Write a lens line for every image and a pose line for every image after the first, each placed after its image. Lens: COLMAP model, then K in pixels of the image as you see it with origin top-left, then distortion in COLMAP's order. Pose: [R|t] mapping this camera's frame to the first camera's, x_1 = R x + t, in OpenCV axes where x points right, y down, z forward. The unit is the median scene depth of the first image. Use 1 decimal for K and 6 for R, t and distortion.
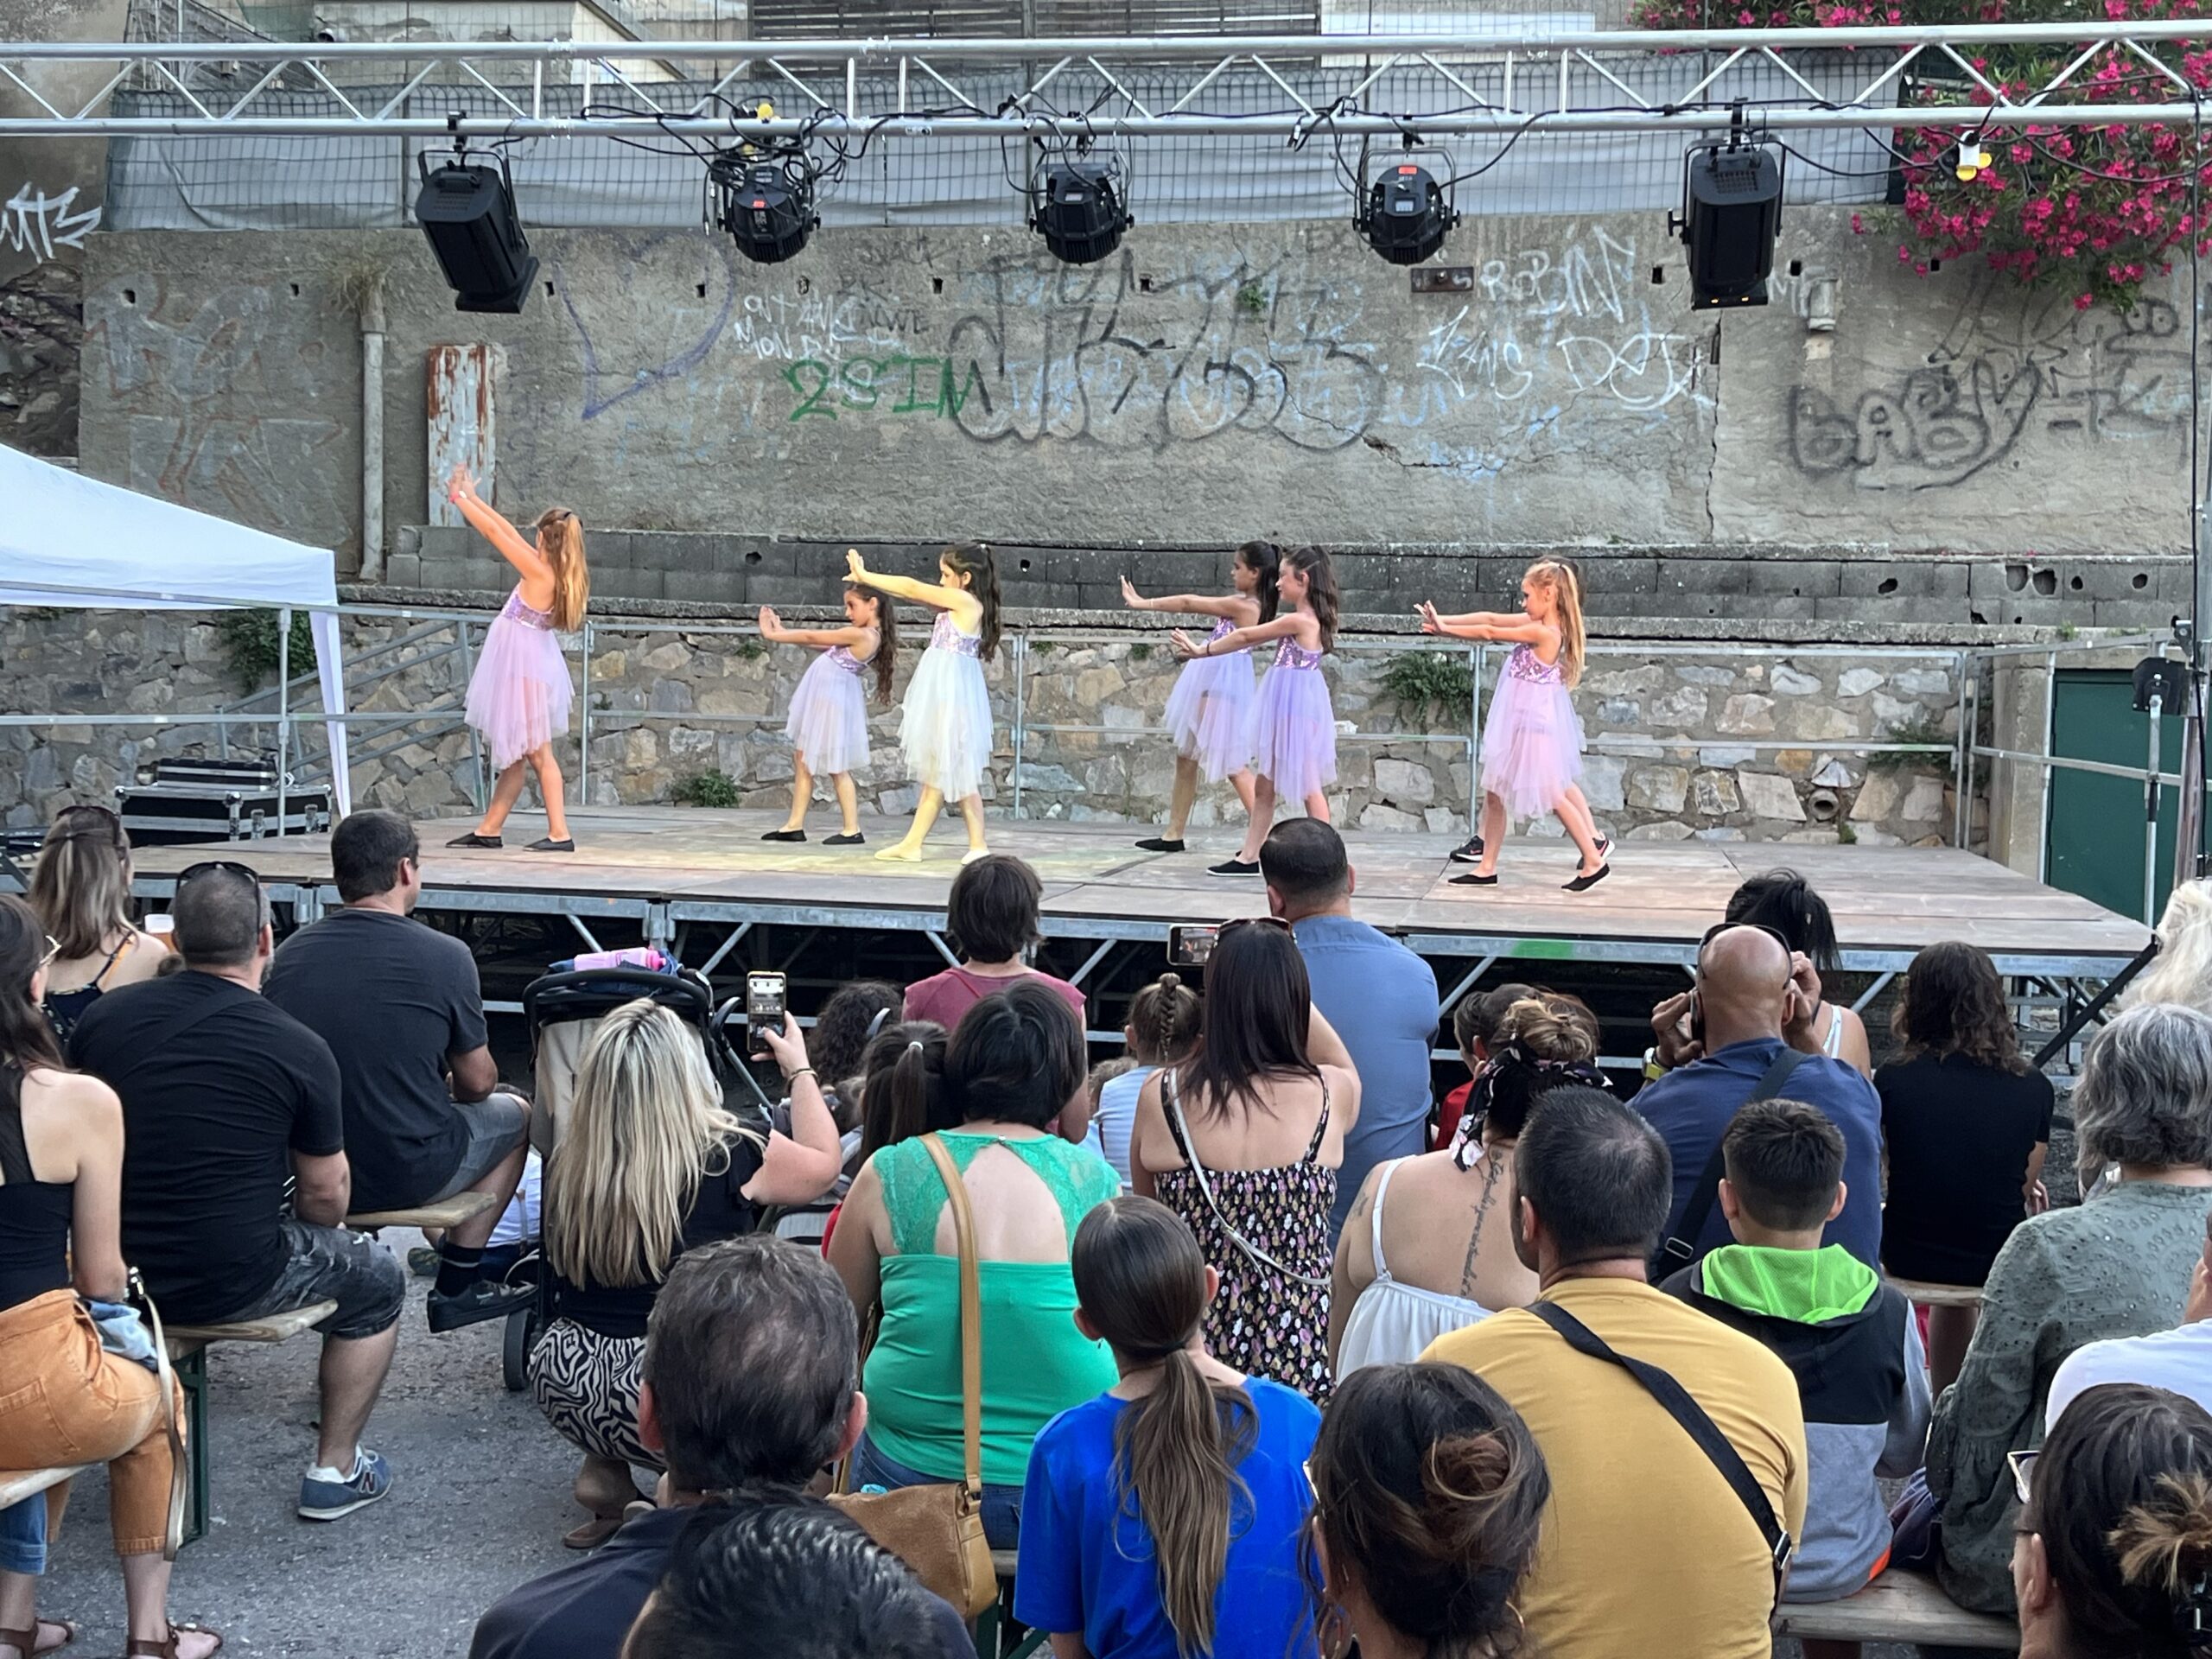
lens RADIAL K [[2895.9, 0, 1106.8], [0, 2895.9, 838.6], [0, 0, 1]] dist [0.042124, 0.000000]
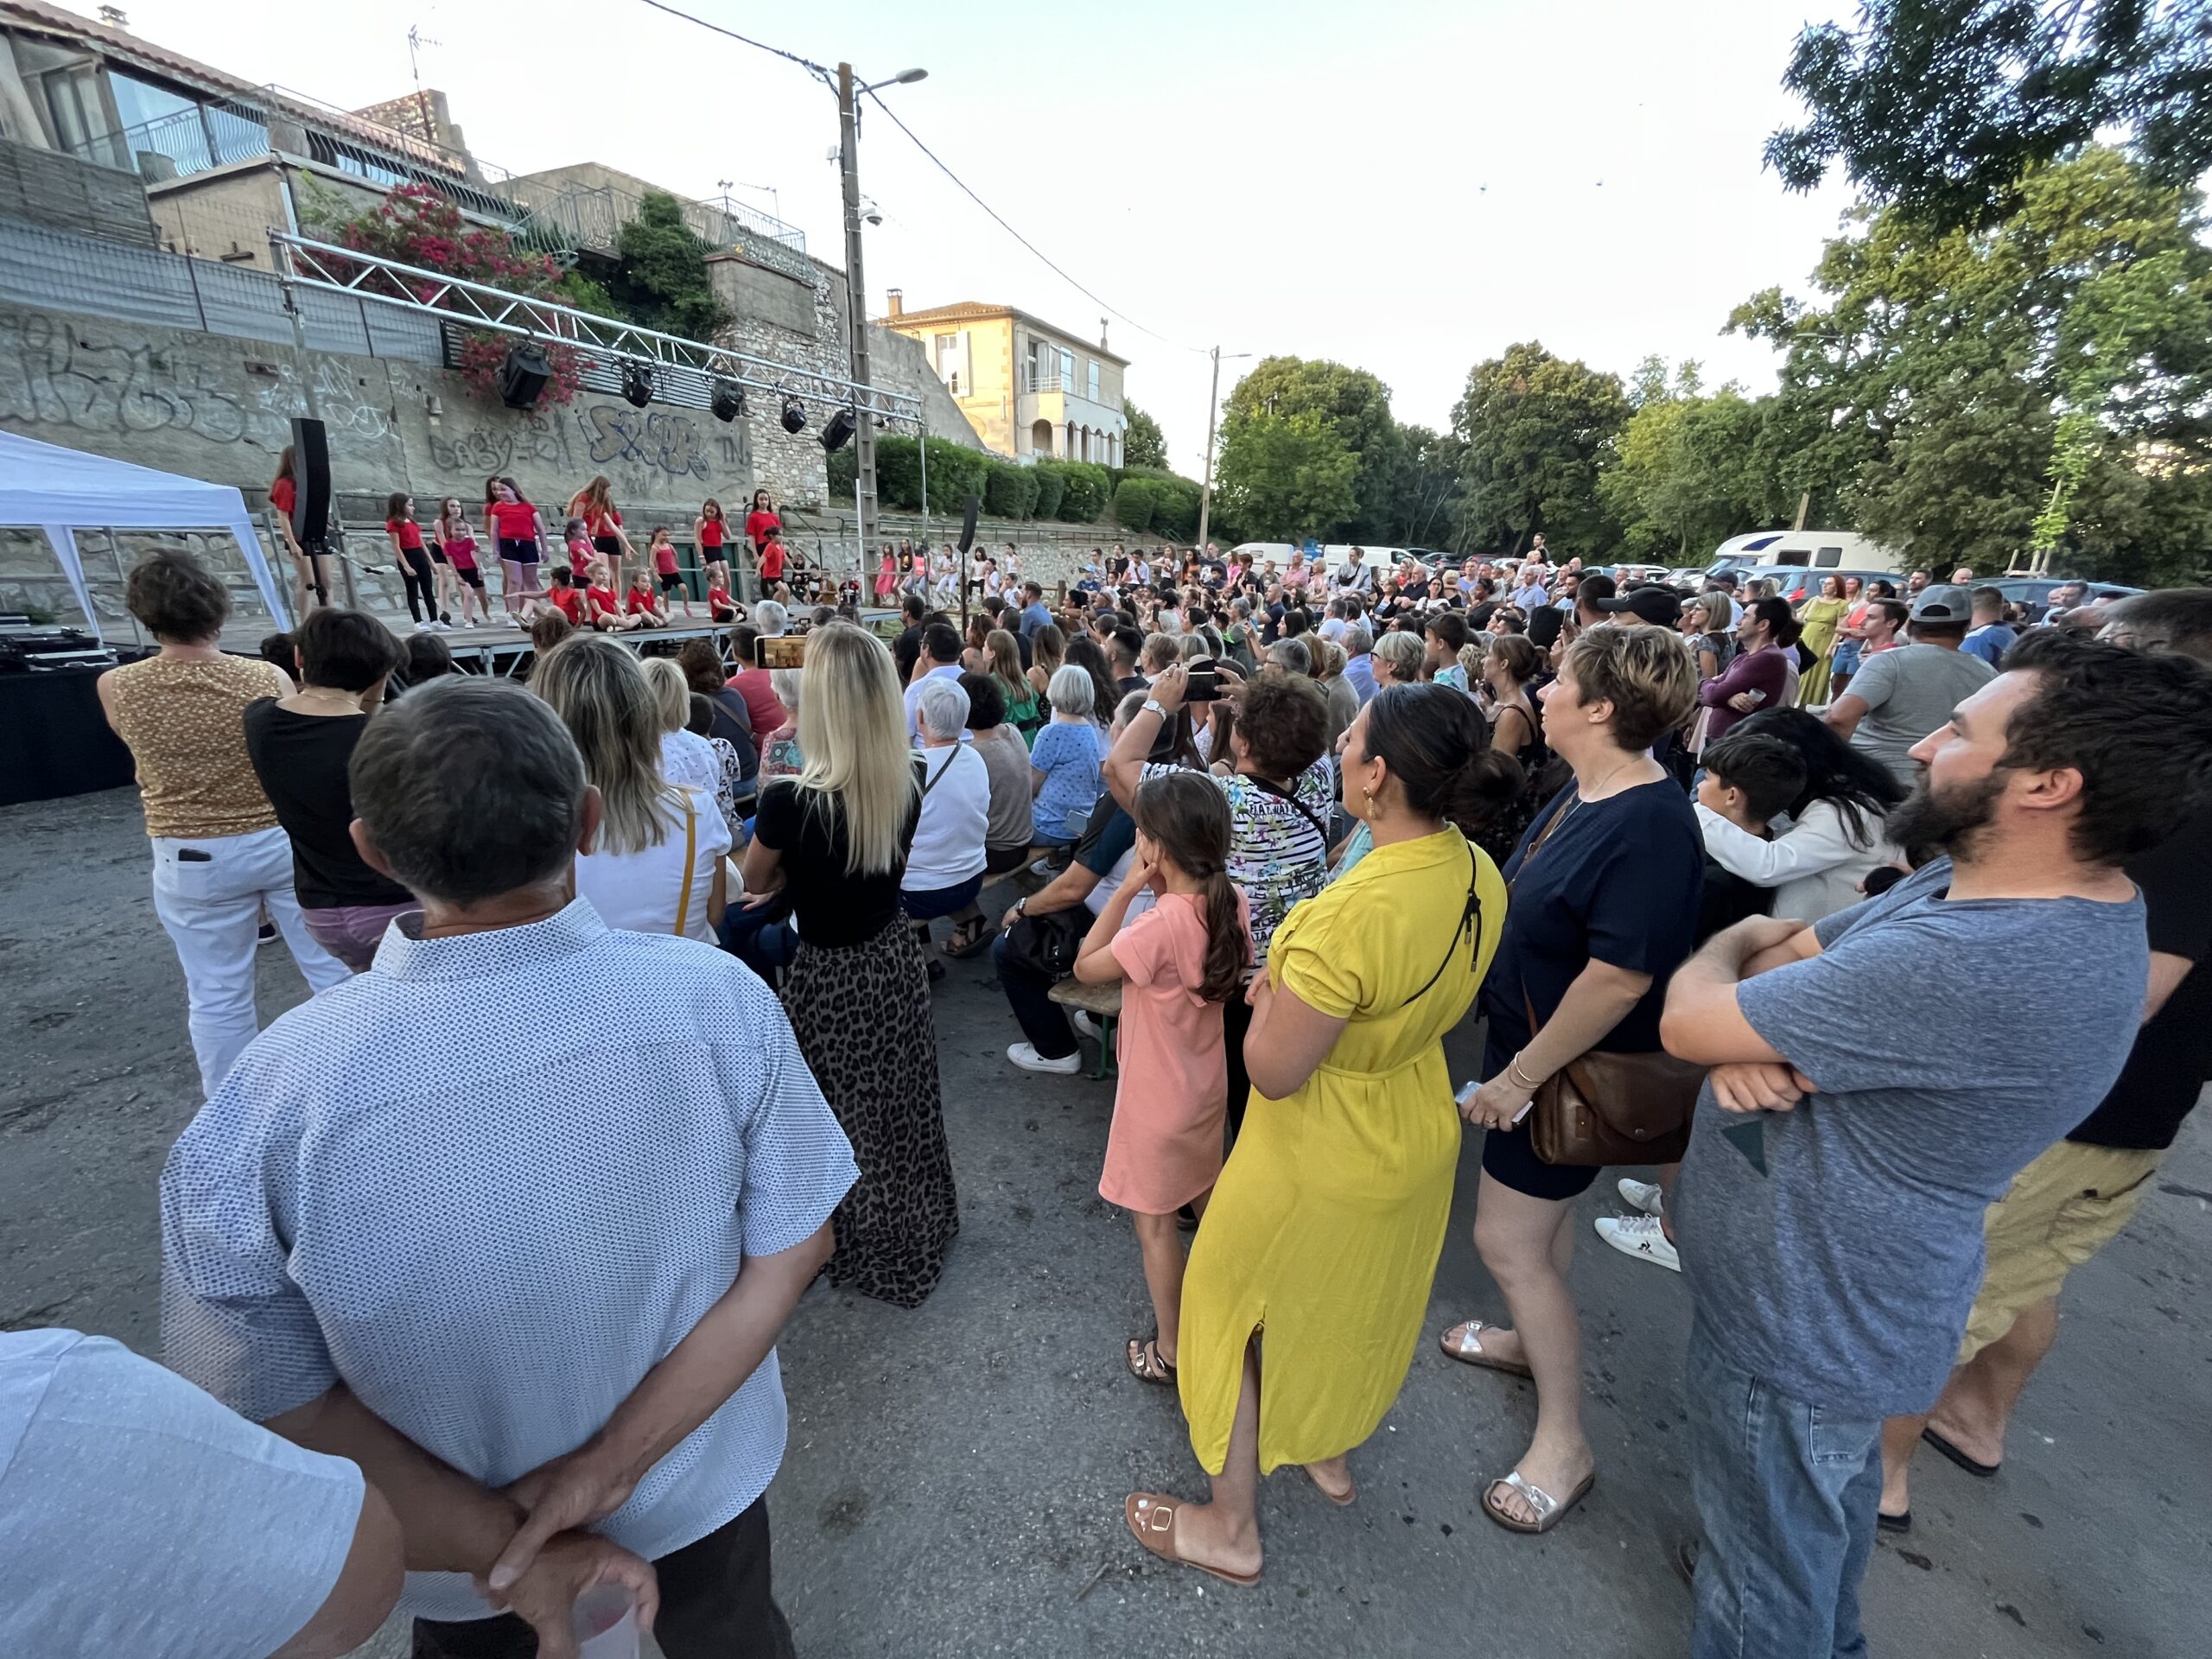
lens RADIAL K [[877.4, 0, 1113.0], [0, 877.4, 825.1], [0, 0, 1]] dist [-0.011862, 0.000216]
pose [[0.259668, -0.300284, 0.917825, -0.455162], [0.047391, 0.953244, 0.298464, -0.017341], [-0.964534, -0.034005, 0.261758, 0.140792]]
